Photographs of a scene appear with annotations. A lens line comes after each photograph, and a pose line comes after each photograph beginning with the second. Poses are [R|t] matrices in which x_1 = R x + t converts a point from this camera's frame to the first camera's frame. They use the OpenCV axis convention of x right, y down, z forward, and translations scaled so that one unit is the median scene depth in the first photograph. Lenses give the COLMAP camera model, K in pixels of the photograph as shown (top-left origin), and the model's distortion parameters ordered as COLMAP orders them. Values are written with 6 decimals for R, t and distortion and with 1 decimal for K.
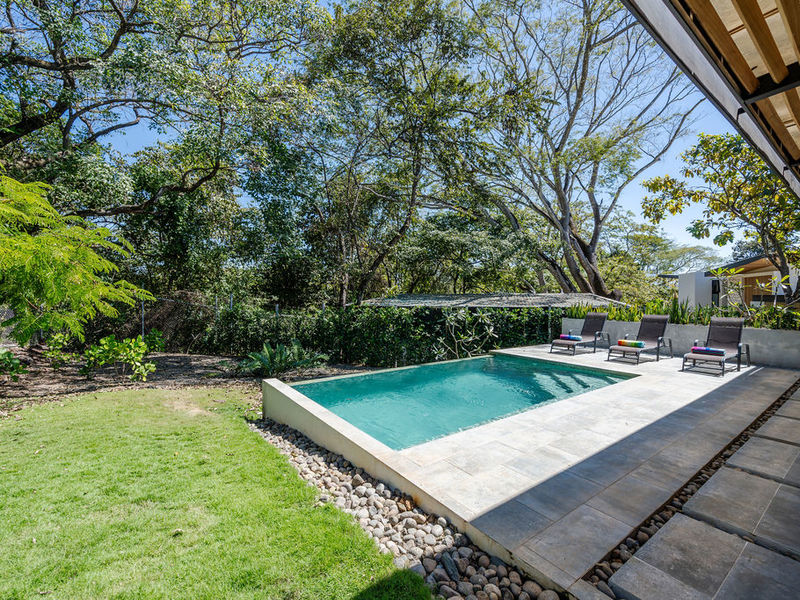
lens RADIAL K [[359.0, 0, 401.6], [0, 359.0, 298.8], [0, 0, 1]] dist [-0.010560, 0.000475]
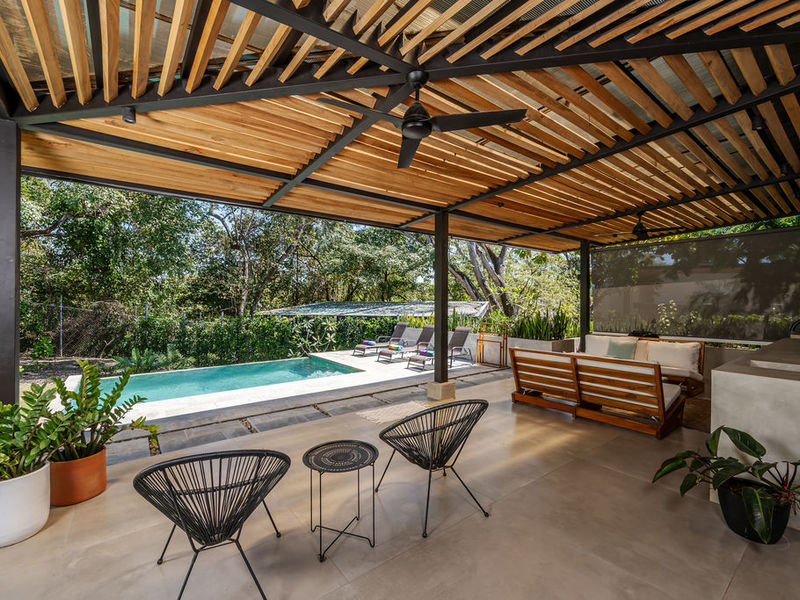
lens RADIAL K [[359.0, 0, 397.9], [0, 359.0, 301.4], [0, 0, 1]] dist [-0.010560, 0.000475]
pose [[0.999813, -0.002779, 0.019158, 0.347473], [0.002918, 0.999970, -0.007222, -0.015891], [-0.019137, 0.007276, 0.999790, -0.151443]]
